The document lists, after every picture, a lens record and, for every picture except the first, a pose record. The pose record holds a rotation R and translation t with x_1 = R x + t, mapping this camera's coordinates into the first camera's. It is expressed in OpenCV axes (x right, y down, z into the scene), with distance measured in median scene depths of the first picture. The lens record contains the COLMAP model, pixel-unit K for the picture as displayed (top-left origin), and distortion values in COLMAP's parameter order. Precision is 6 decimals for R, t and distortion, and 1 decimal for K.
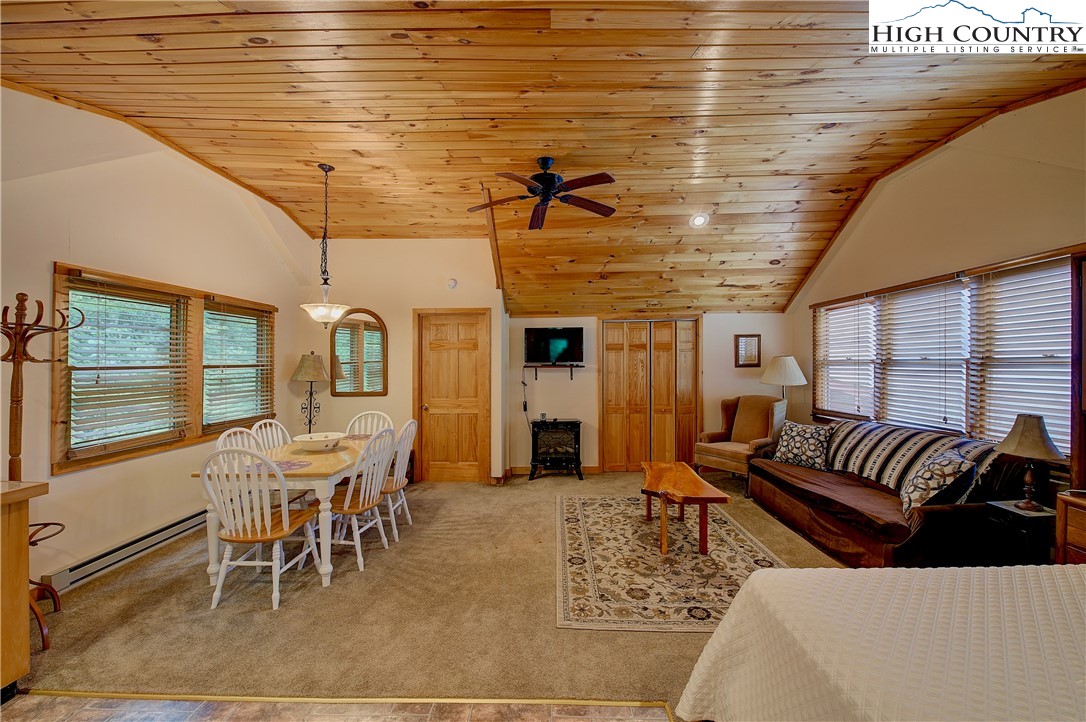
lens RADIAL K [[438.4, 0, 543.0], [0, 438.4, 361.0], [0, 0, 1]] dist [-0.020613, -0.000384]
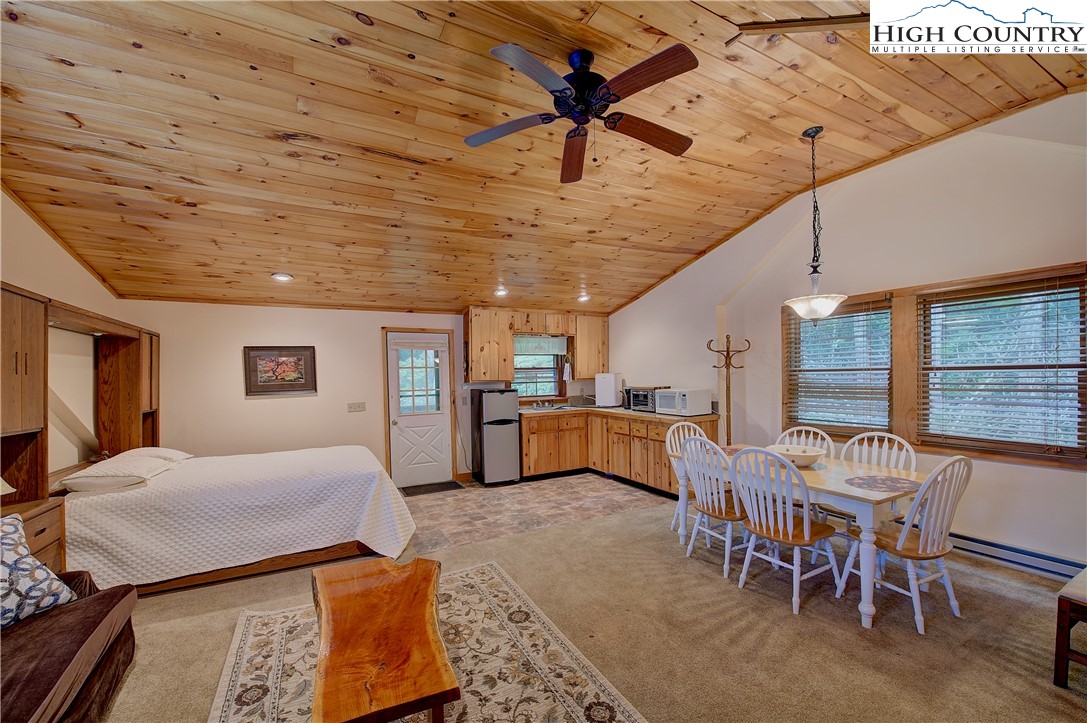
lens RADIAL K [[438.8, 0, 543.5], [0, 438.8, 361.5], [0, 0, 1]] dist [-0.020613, -0.000384]
pose [[-0.874830, 0.008396, -0.484358, 0.375548], [0.024205, 0.999359, -0.026394, 0.002927], [0.483826, -0.034814, -0.874472, 1.535072]]
